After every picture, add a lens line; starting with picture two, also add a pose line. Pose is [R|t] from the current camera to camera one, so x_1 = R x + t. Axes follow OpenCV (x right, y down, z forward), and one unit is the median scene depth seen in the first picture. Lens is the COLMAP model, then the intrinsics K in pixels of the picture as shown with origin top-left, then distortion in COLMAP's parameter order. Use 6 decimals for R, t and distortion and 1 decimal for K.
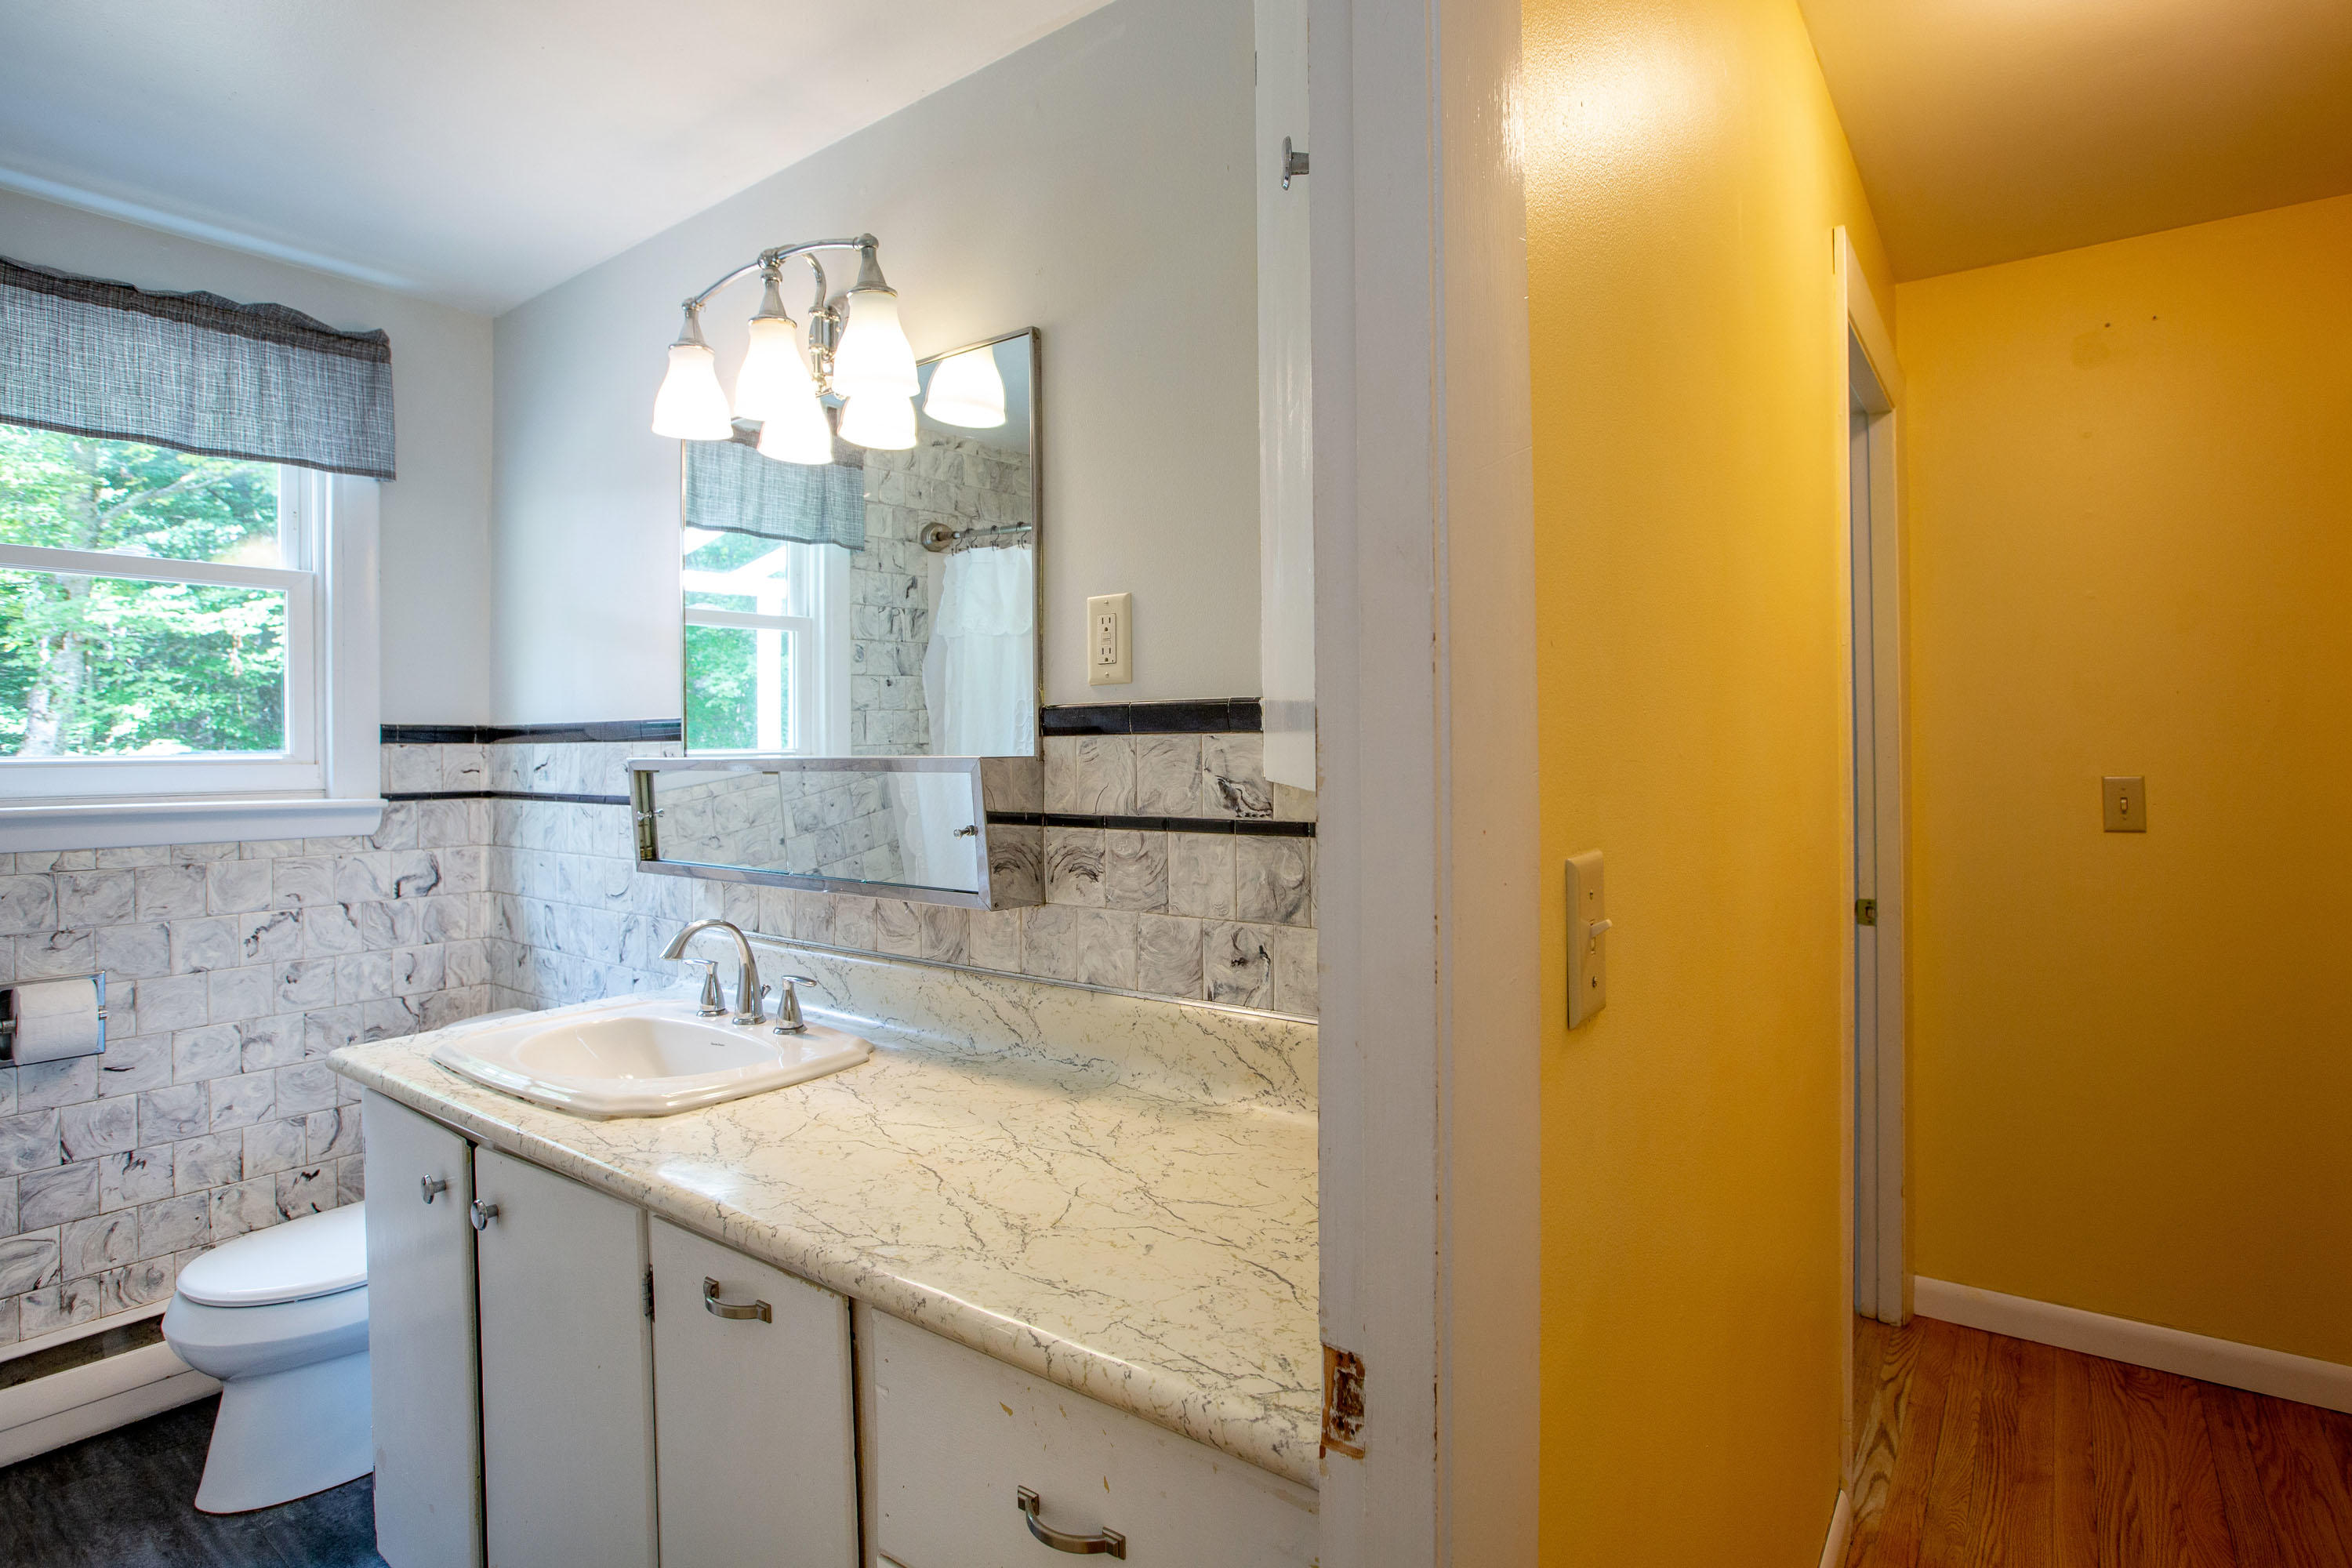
lens RADIAL K [[1230.4, 0, 1240.9], [0, 1230.4, 746.3], [0, 0, 1]] dist [-0.041734, 0.014153]
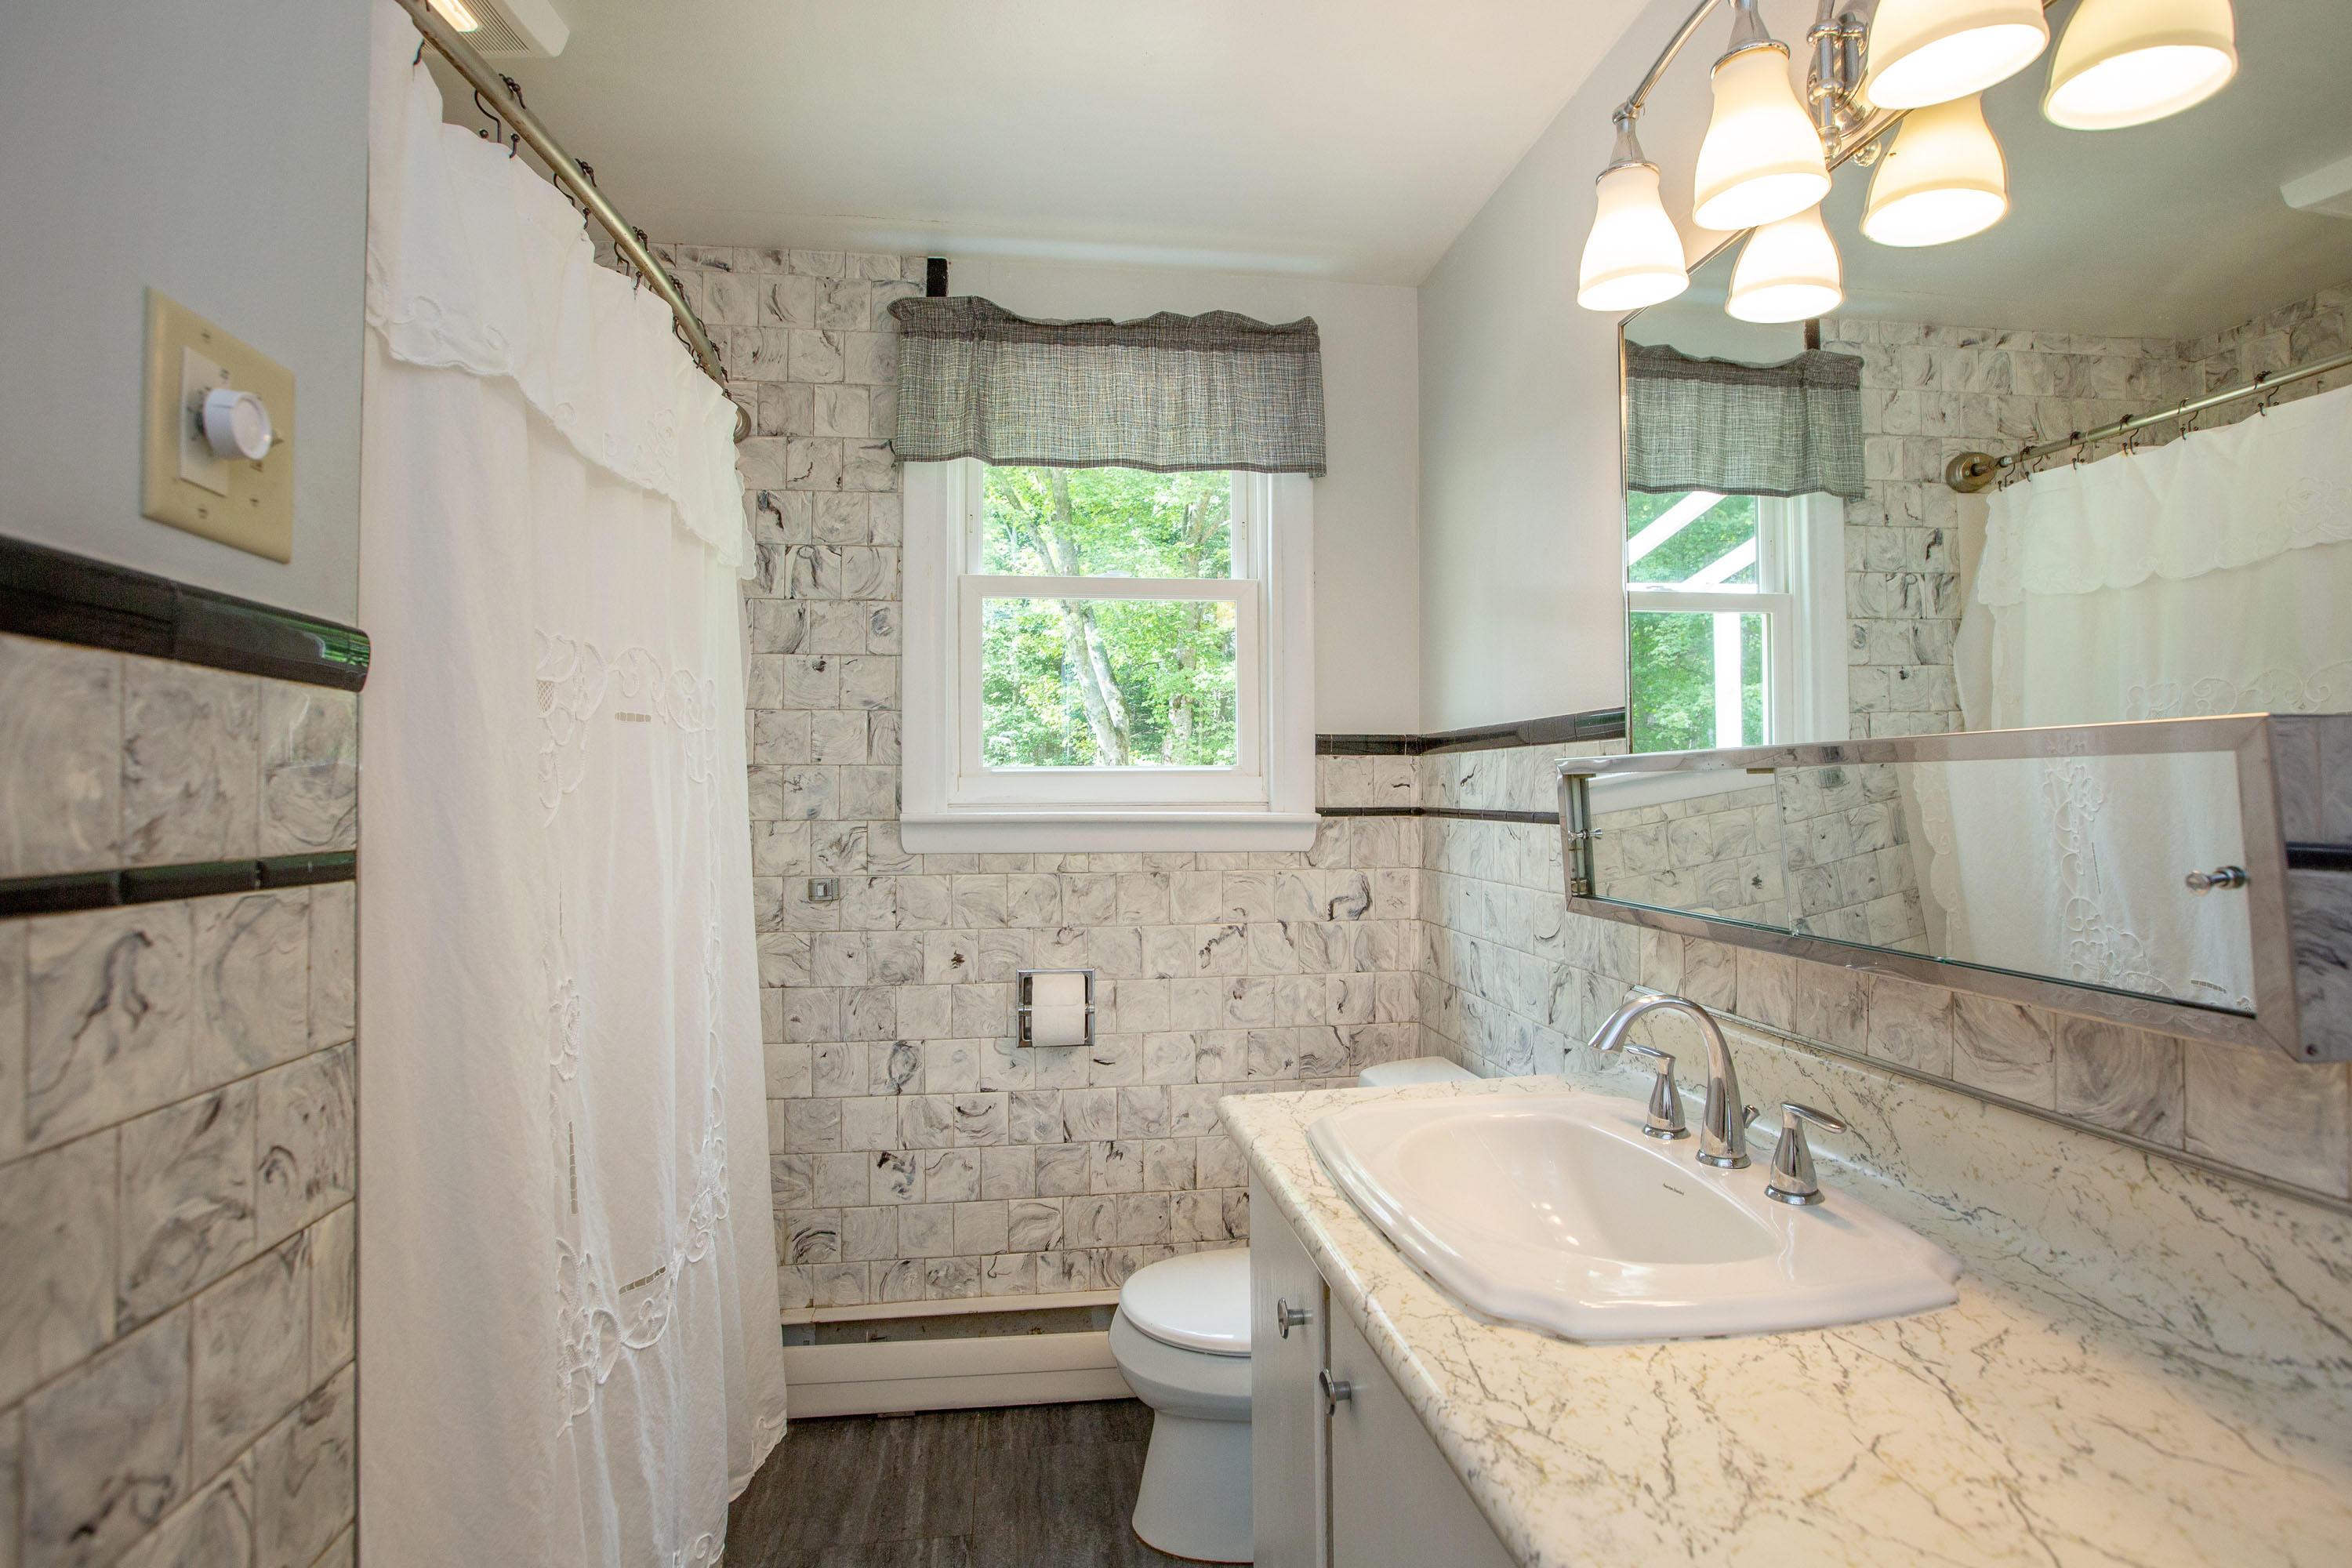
lens RADIAL K [[1230.4, 0, 1161.4], [0, 1230.4, 764.6], [0, 0, 1]] dist [-0.041734, 0.014153]
pose [[0.697337, -0.009927, -0.716674, -0.118736], [-0.002556, 0.999863, -0.016337, 0.023968], [0.716739, 0.013224, 0.697217, 0.271389]]
